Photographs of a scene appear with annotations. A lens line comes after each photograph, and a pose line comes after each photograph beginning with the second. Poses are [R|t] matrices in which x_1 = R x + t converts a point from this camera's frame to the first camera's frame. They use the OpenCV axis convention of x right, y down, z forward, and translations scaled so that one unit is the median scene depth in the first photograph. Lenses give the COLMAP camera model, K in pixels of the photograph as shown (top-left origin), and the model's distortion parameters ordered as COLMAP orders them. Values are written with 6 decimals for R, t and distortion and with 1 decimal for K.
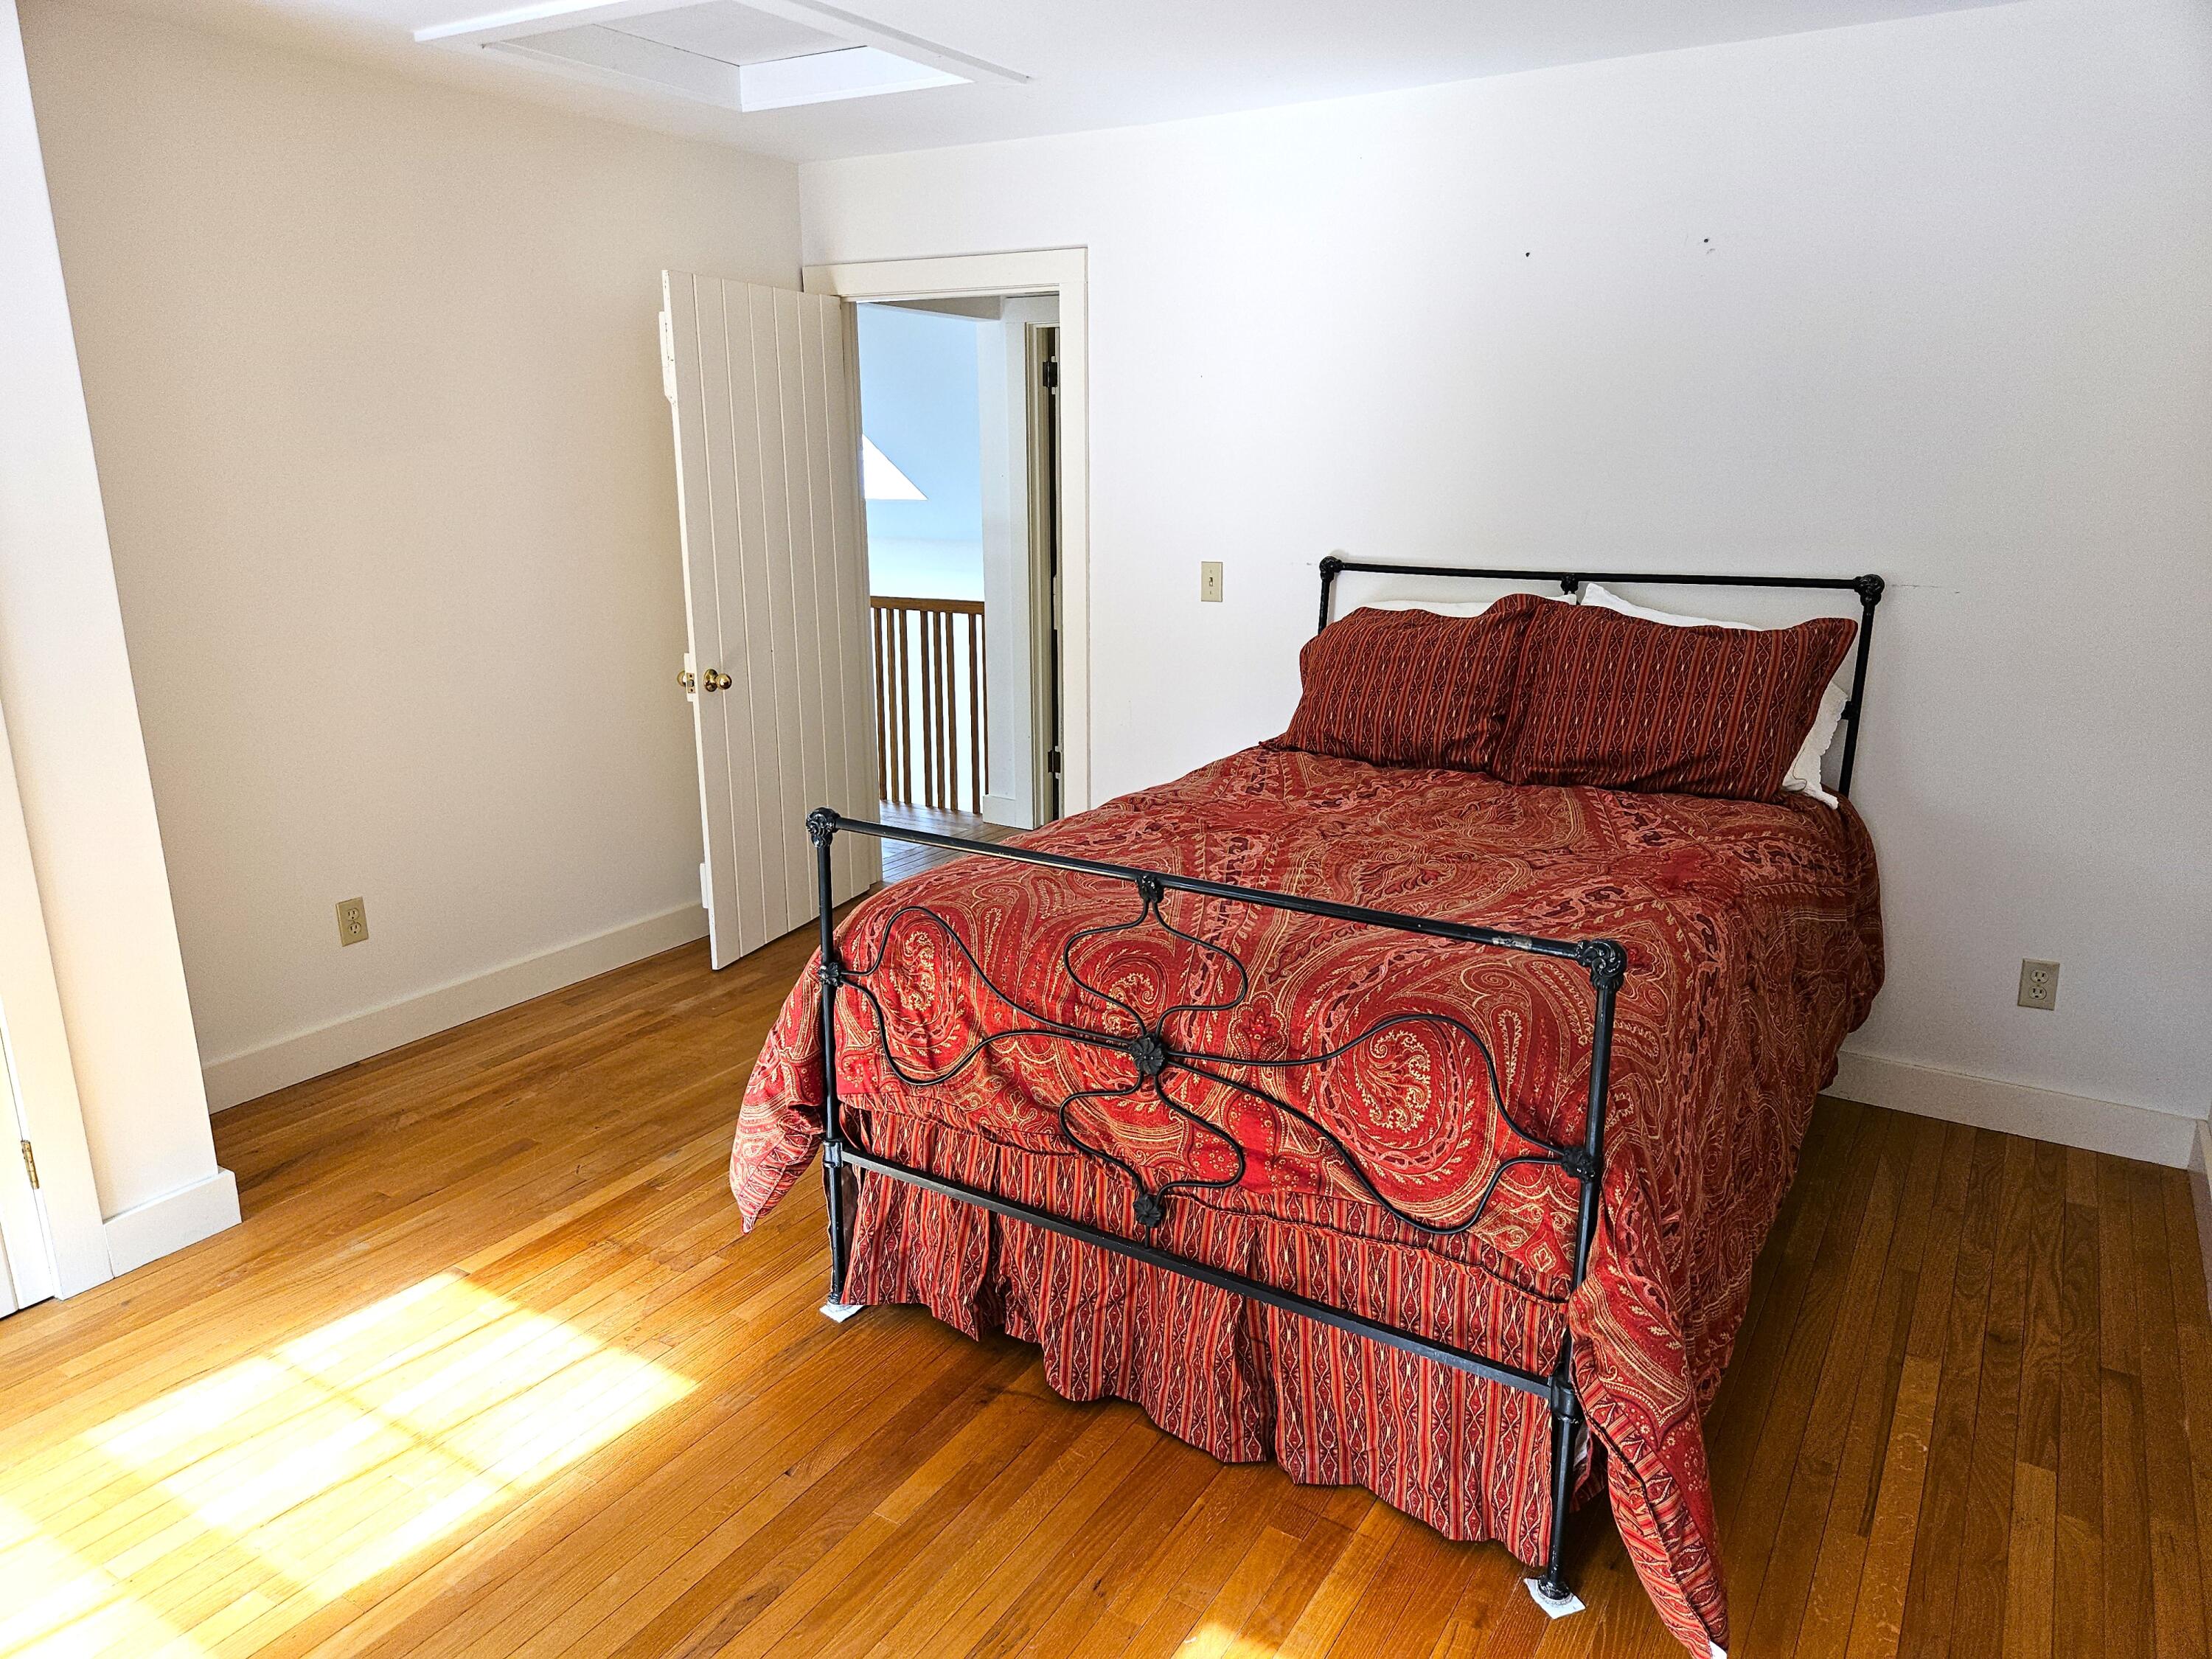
lens RADIAL K [[1479.7, 0, 1109.9], [0, 1479.7, 840.0], [0, 0, 1]] dist [0.041515, -0.000207]
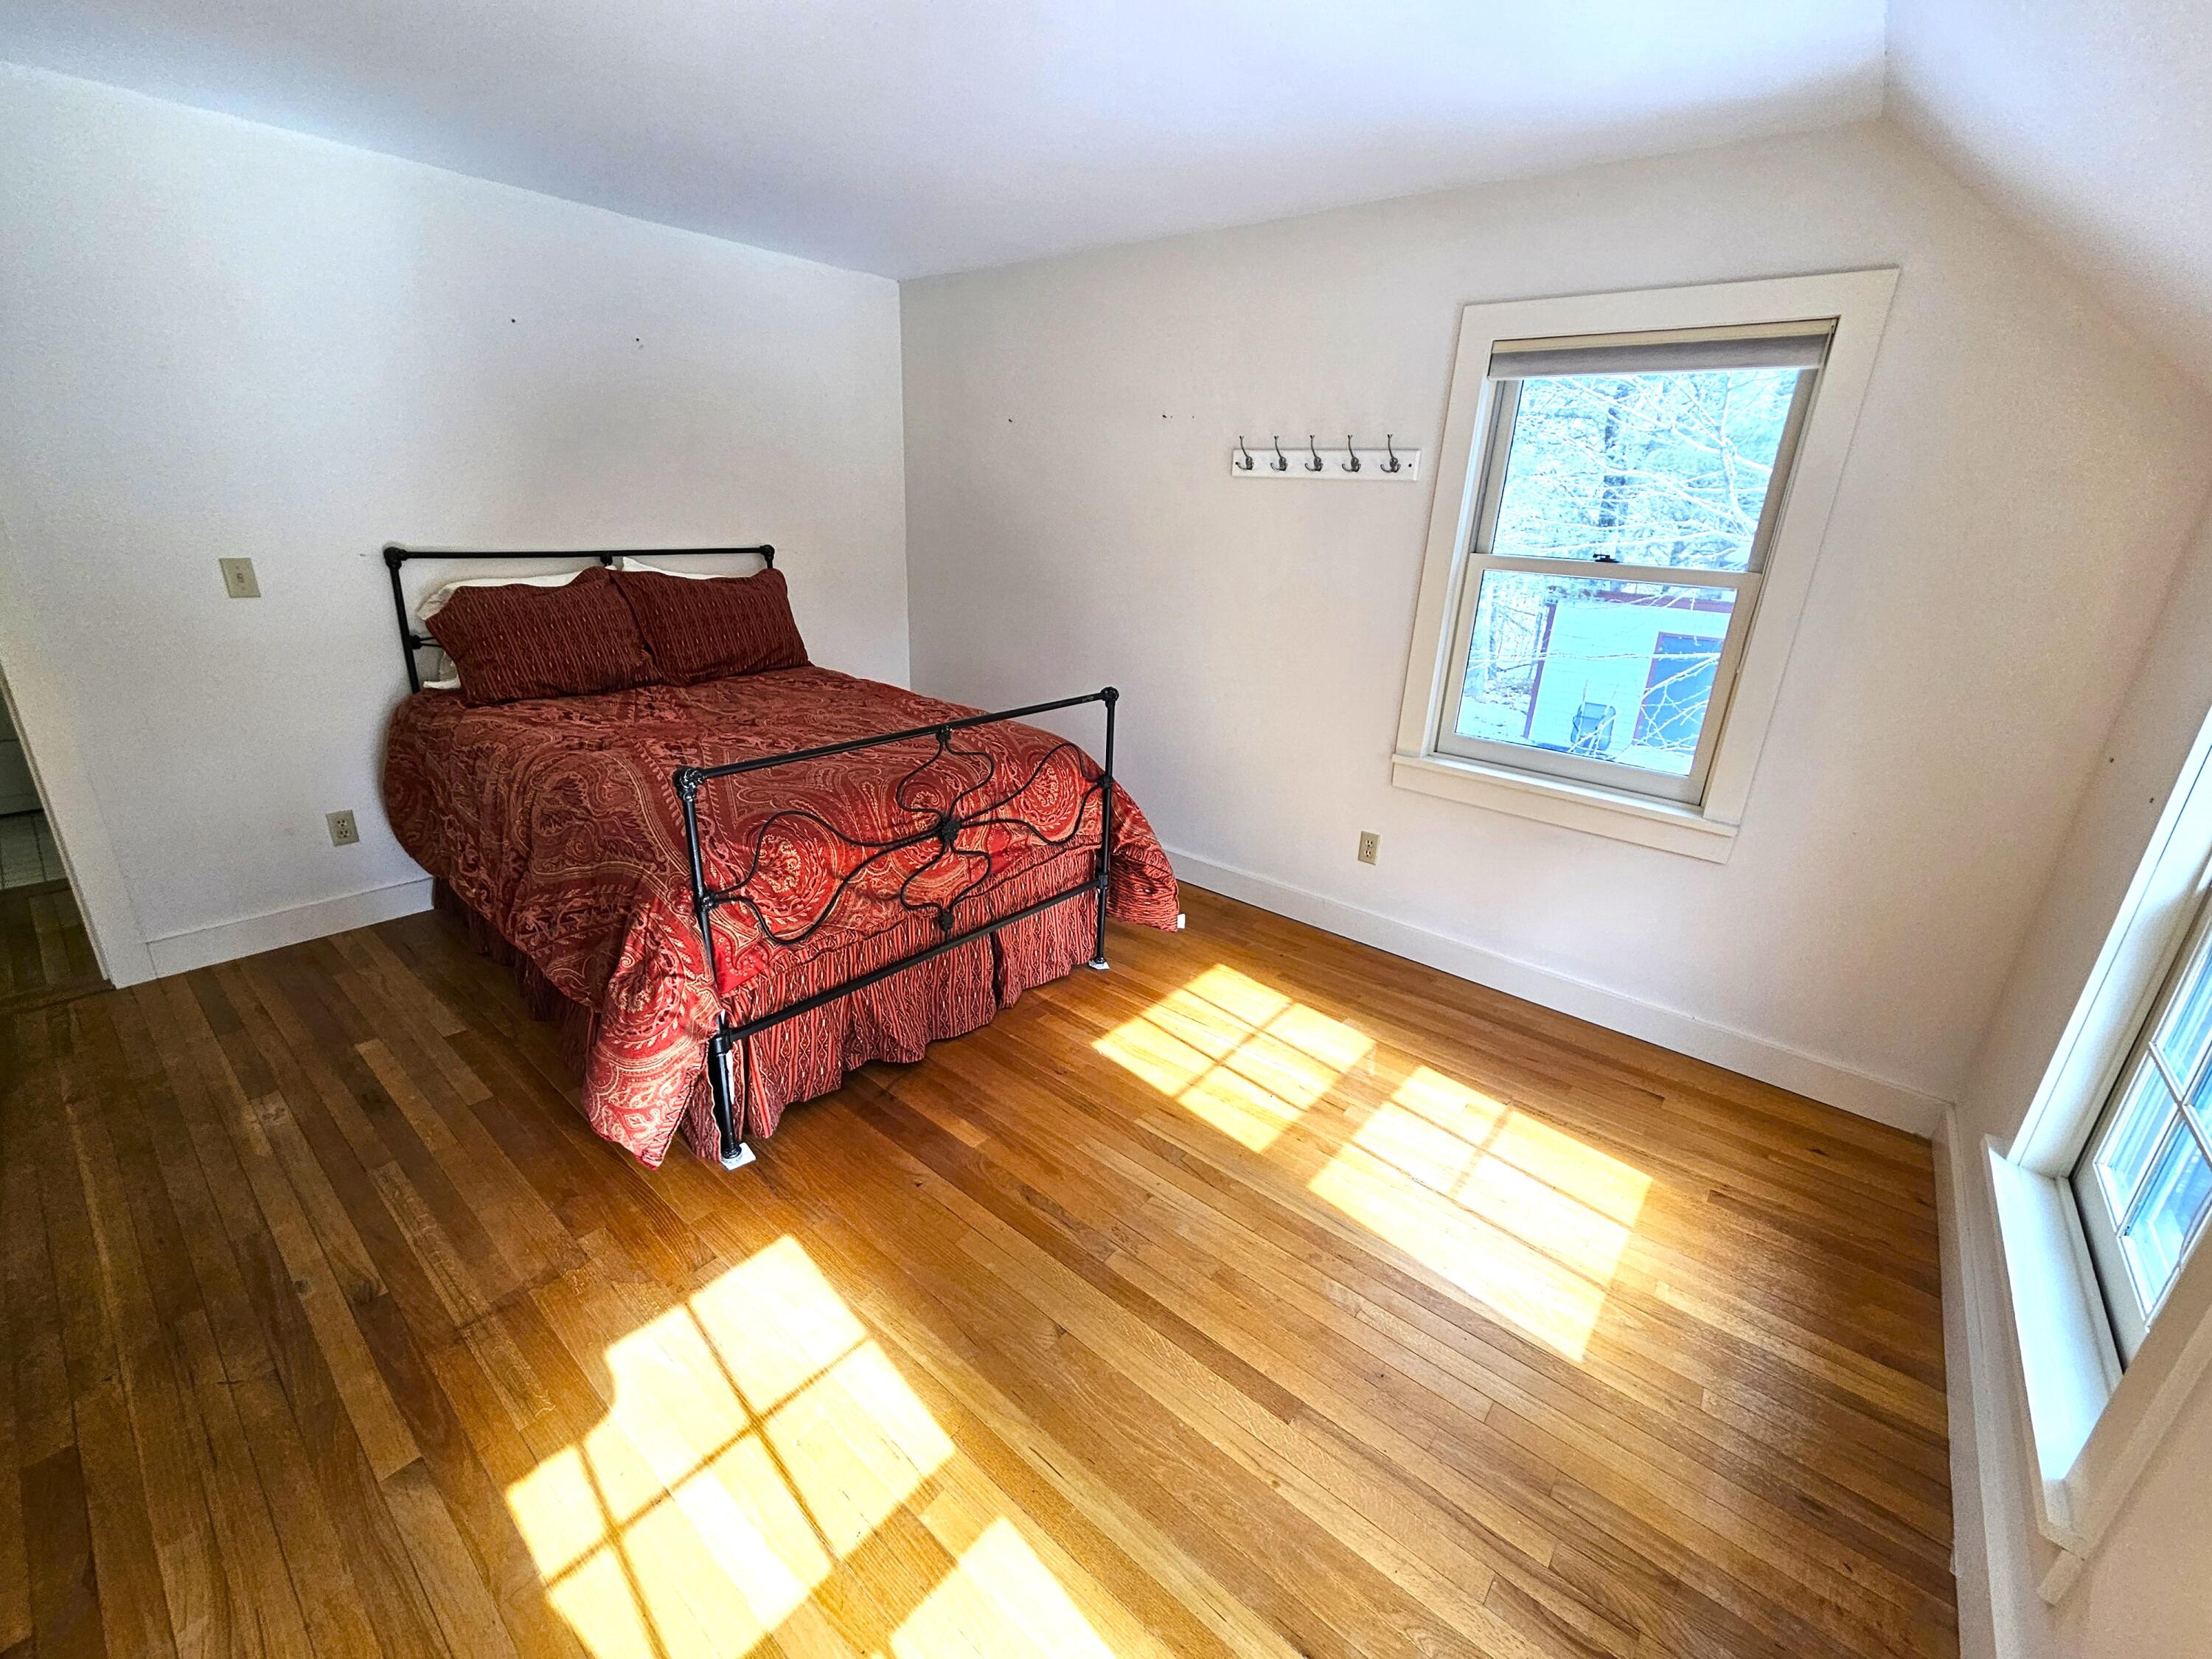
lens RADIAL K [[907.8, 0, 1111.1], [0, 907.8, 820.0], [0, 0, 1]] dist [-0.000517, -0.000228]
pose [[0.130780, -0.322552, 0.937474, -0.913366], [0.212272, 0.932776, 0.291323, -0.132796], [-0.968420, 0.160900, 0.190458, 0.584914]]
